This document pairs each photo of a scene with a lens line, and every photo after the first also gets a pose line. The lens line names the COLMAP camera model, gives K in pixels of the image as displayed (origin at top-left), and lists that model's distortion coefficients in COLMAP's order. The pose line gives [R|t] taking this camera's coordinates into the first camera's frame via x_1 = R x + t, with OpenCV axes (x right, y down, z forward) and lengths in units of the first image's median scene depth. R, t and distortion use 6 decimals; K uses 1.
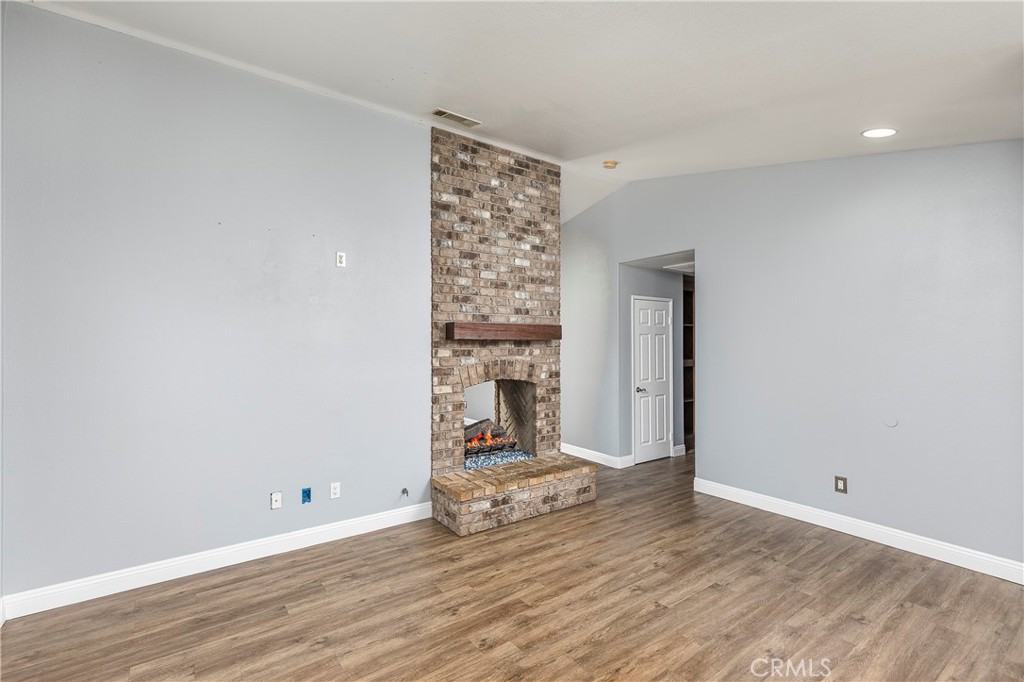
lens RADIAL K [[459.8, 0, 510.7], [0, 459.8, 348.2], [0, 0, 1]] dist [0.008314, -0.001400]
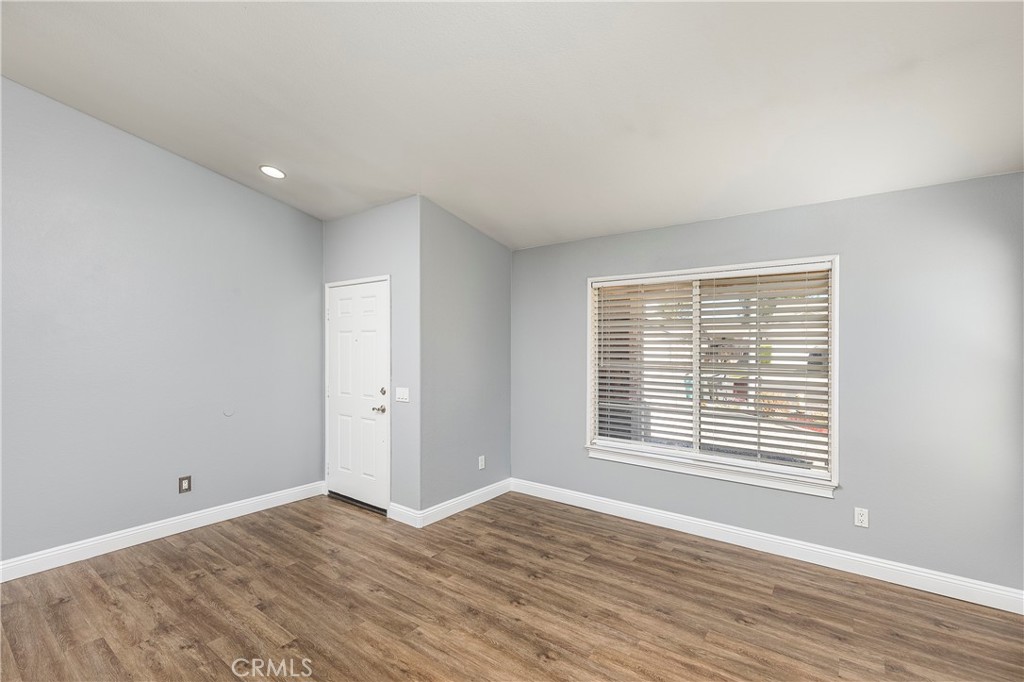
lens RADIAL K [[459.8, 0, 515.4], [0, 459.8, 341.6], [0, 0, 1]] dist [0.008314, -0.001400]
pose [[-0.295395, 0.004653, 0.955364, -0.631739], [0.007483, 0.999969, -0.002556, -0.009785], [-0.955346, 0.006394, -0.295421, 0.836270]]
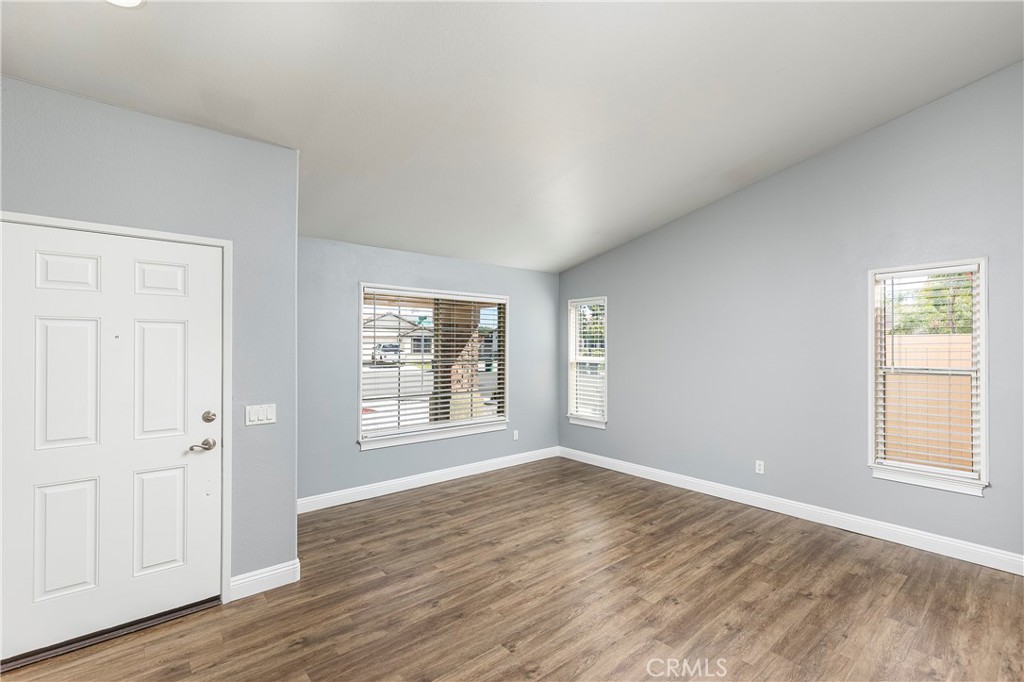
lens RADIAL K [[459.8, 0, 506.5], [0, 459.8, 343.7], [0, 0, 1]] dist [0.008314, -0.001400]
pose [[-0.997692, 0.000147, -0.067901, 0.382612], [-0.000152, 0.999990, 0.004394, -0.013998], [0.067901, 0.004394, -0.997682, 1.834163]]
